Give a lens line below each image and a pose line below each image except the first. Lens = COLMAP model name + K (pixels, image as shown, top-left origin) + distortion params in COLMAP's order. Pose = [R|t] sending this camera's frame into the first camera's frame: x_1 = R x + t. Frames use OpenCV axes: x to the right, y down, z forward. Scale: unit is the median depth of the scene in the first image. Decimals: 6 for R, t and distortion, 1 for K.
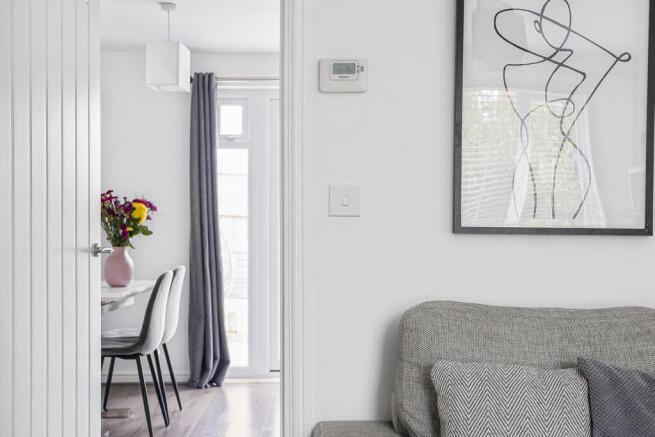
lens RADIAL K [[923.3, 0, 327.5], [0, 923.3, 218.5], [0, 0, 1]] dist [0.002074, 0.001335]
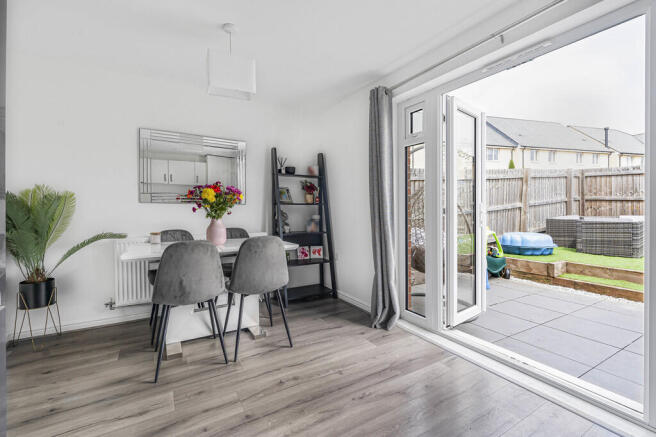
lens RADIAL K [[299.0, 0, 327.7], [0, 299.0, 209.4], [0, 0, 1]] dist [0.045833, 0.000092]
pose [[0.503584, 0.008002, -0.863909, 0.203914], [0.002622, 0.999938, 0.010790, 0.009252], [0.863943, -0.007699, 0.503532, 0.724432]]
